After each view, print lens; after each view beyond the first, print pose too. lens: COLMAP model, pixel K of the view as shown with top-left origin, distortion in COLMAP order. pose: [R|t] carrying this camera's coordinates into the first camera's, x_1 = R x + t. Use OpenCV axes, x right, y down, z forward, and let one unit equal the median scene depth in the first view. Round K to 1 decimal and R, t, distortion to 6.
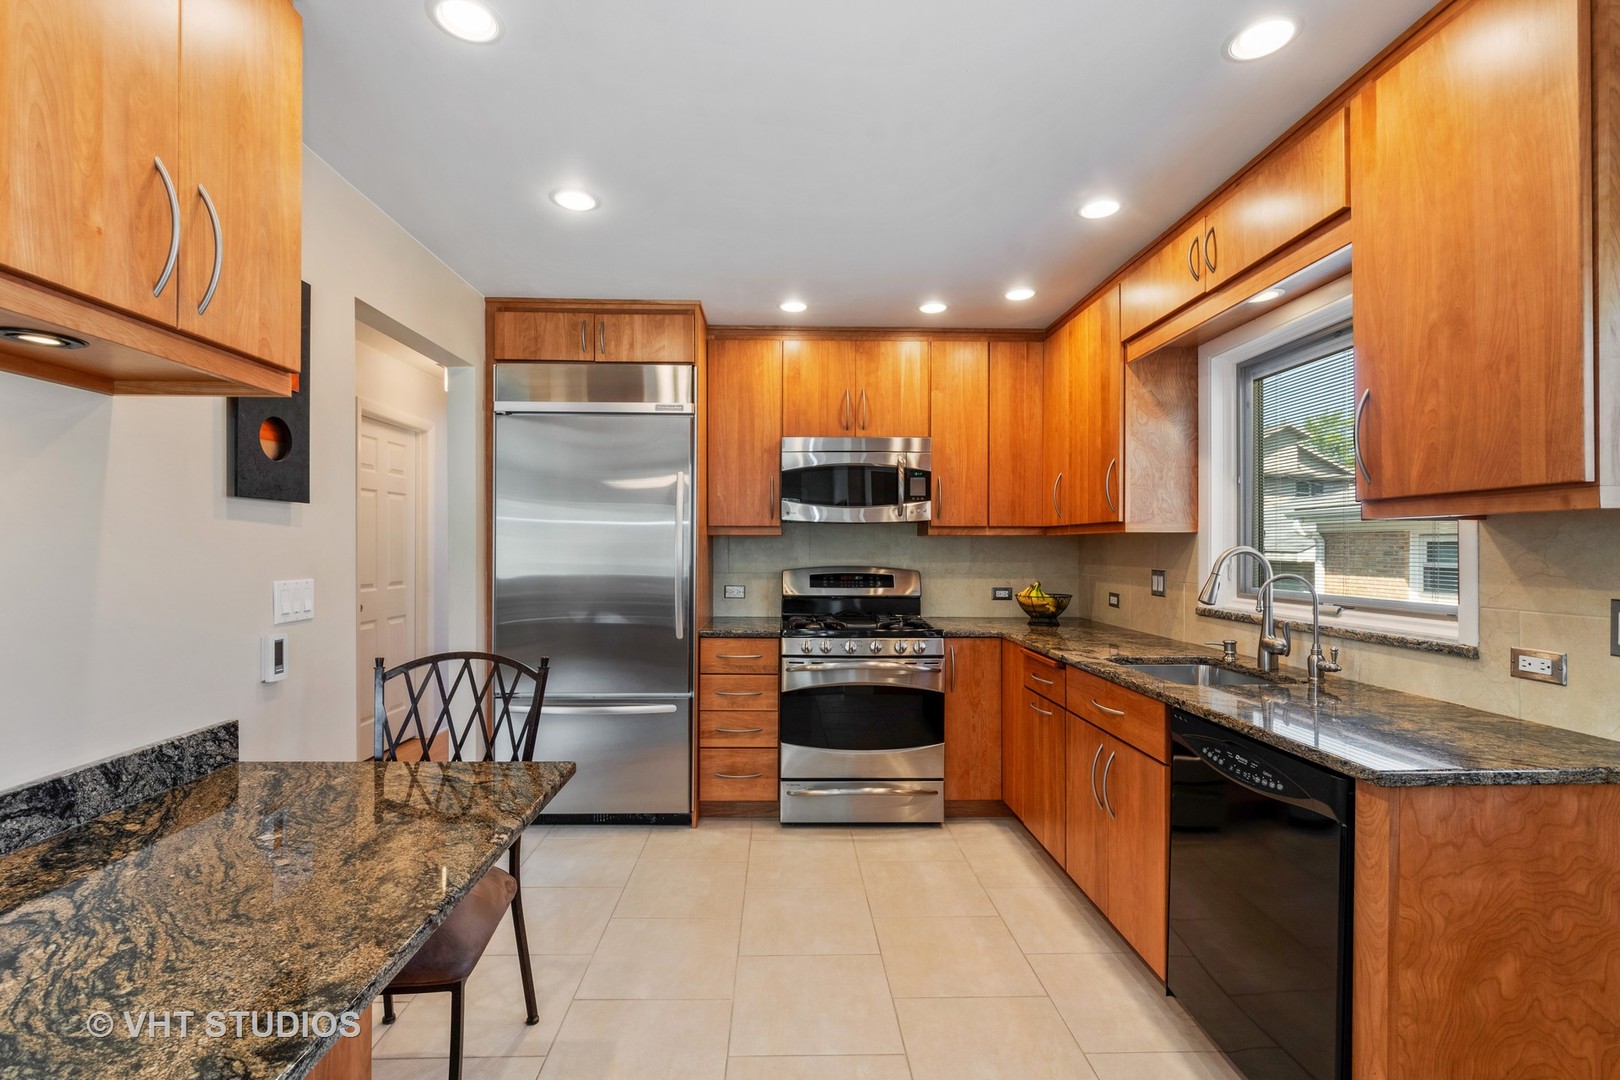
lens RADIAL K [[719.1, 0, 805.9], [0, 719.1, 537.9], [0, 0, 1]] dist [0.000103, 0.000158]
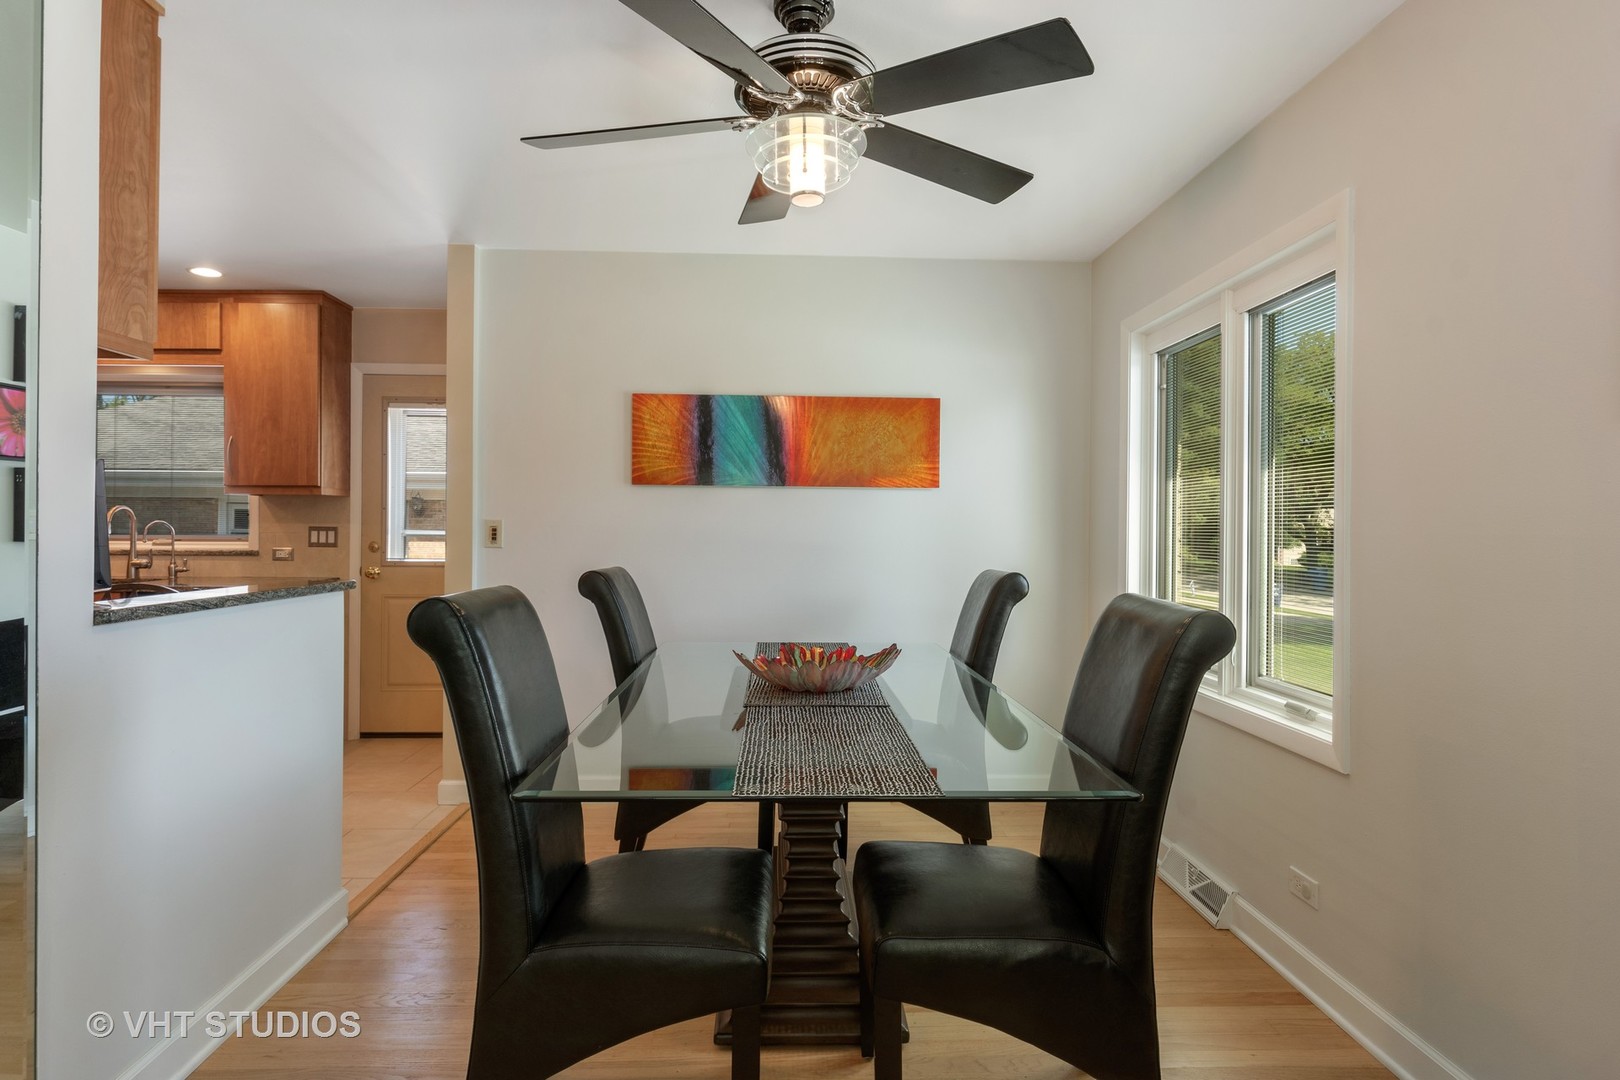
lens RADIAL K [[830.6, 0, 803.7], [0, 830.6, 543.5], [0, 0, 1]] dist [-0.002146, -0.000375]
pose [[0.010135, -0.011591, 0.999881, -1.847022], [-0.021624, 0.999696, 0.011808, 0.061565], [-0.999715, -0.021742, 0.009882, -0.845667]]
